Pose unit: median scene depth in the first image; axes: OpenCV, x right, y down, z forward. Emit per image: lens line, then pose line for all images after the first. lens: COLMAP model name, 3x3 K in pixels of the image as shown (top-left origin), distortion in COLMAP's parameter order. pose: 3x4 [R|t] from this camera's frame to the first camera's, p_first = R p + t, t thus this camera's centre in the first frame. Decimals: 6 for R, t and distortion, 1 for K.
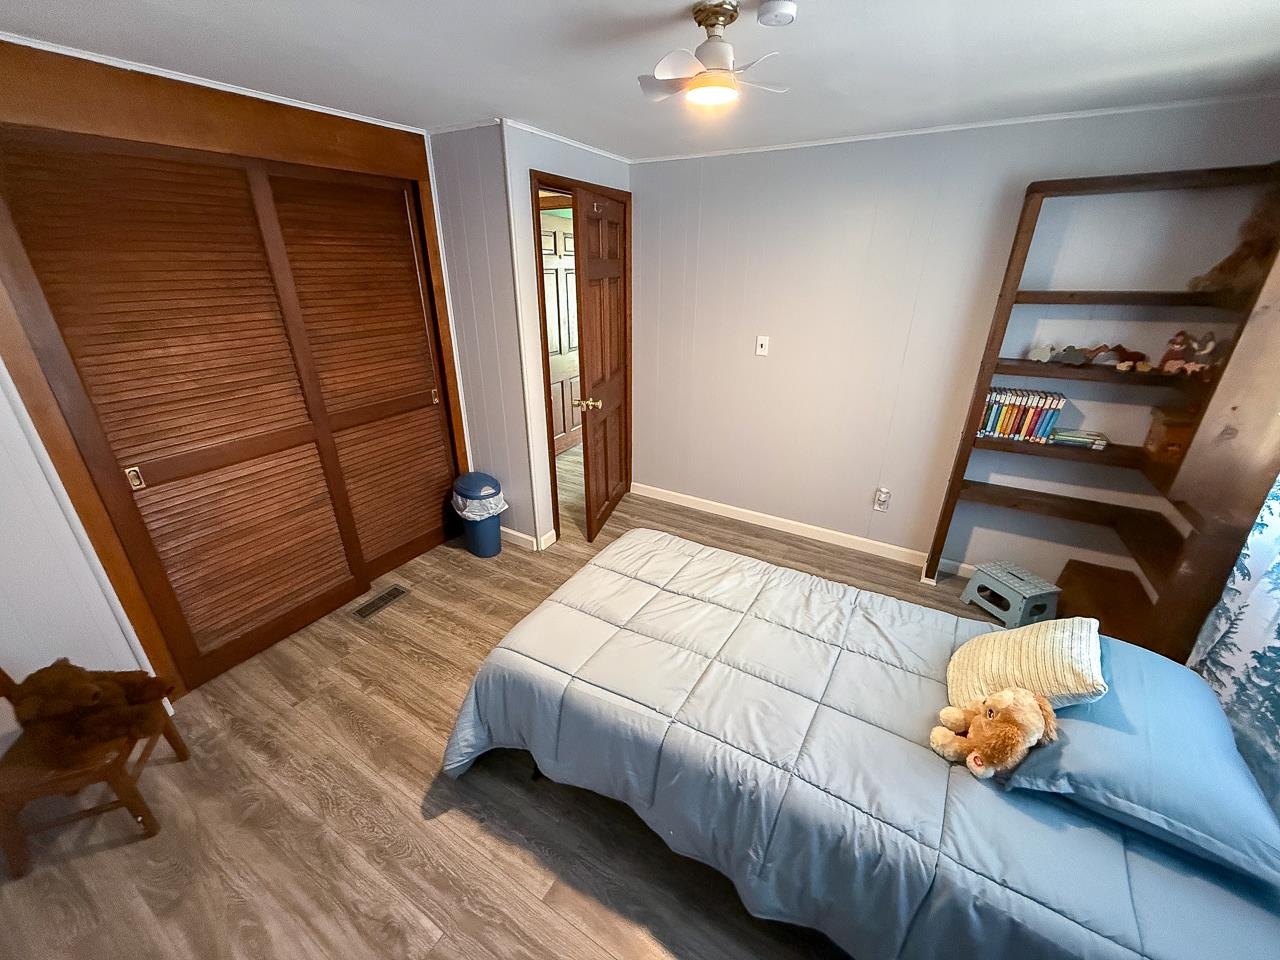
lens RADIAL K [[508.4, 0, 637.7], [0, 508.4, 479.2], [0, 0, 1]] dist [0.000784, -0.000095]
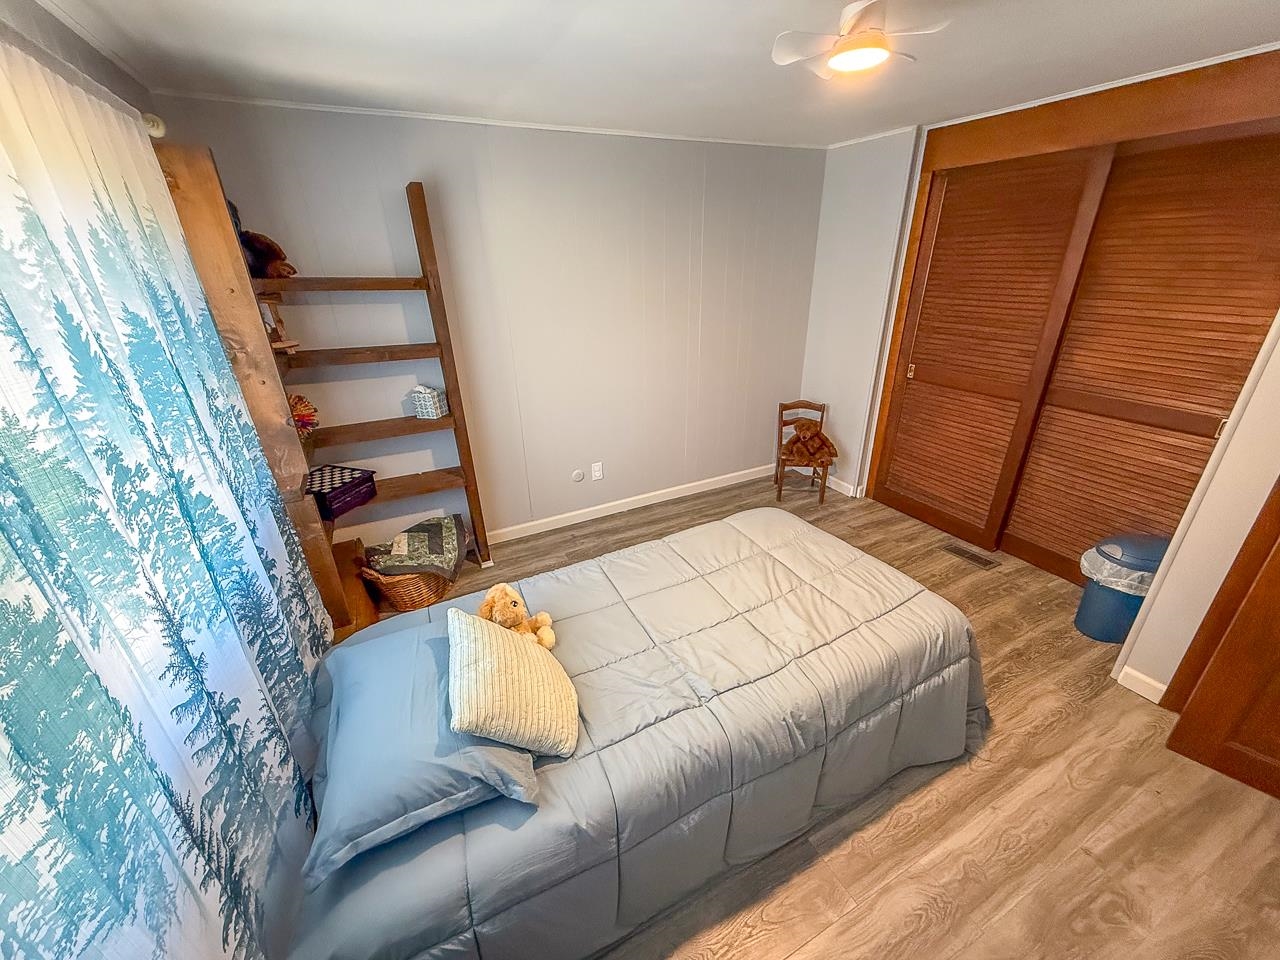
lens RADIAL K [[508.4, 0, 637.7], [0, 508.4, 479.2], [0, 0, 1]] dist [0.000784, -0.000095]
pose [[-0.541099, 0.350508, -0.764431, 0.679917], [-0.309320, 0.762323, 0.568493, -0.294717], [0.782005, 0.544065, -0.304073, 0.705697]]
